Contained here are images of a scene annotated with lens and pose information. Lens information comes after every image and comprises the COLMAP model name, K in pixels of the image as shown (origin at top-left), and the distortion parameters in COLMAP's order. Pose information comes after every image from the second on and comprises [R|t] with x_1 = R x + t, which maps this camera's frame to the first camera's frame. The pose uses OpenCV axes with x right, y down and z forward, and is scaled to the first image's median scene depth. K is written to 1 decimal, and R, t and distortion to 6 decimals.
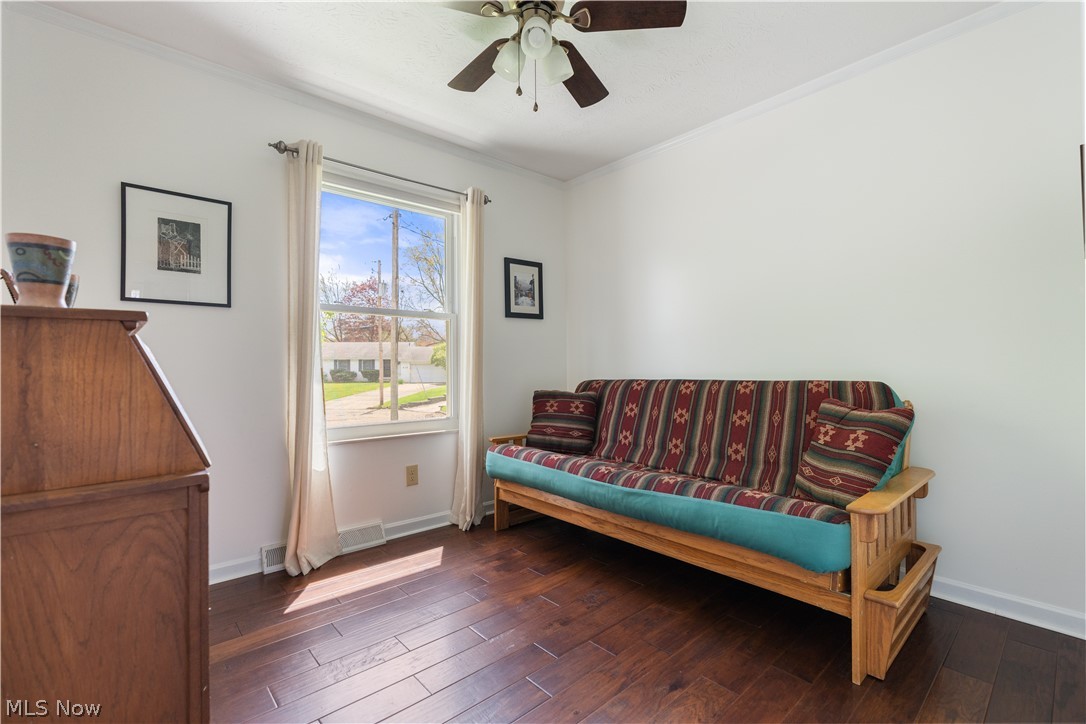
lens RADIAL K [[493.3, 0, 547.9], [0, 493.3, 355.9], [0, 0, 1]] dist [-0.002224, 0.001422]
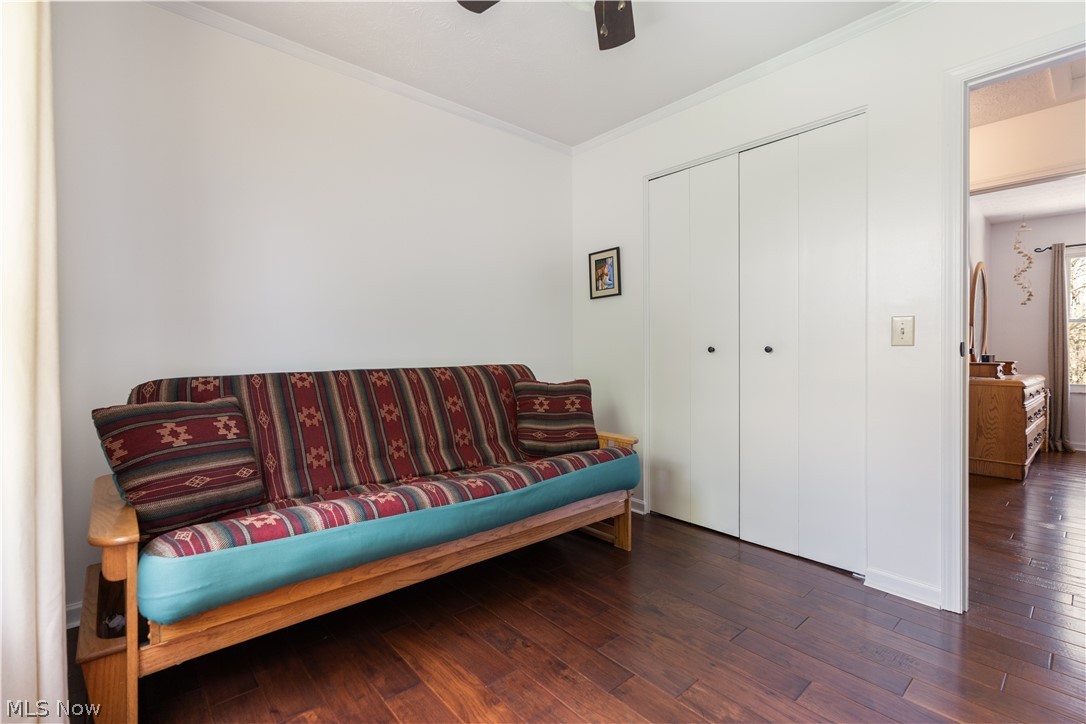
lens RADIAL K [[493.3, 0, 544.8], [0, 493.3, 362.0], [0, 0, 1]] dist [-0.002224, 0.001422]
pose [[0.008088, -0.007941, 0.999936, -0.487182], [-0.002344, 0.999966, 0.007960, 0.026678], [-0.999965, -0.002408, 0.008069, 0.651364]]
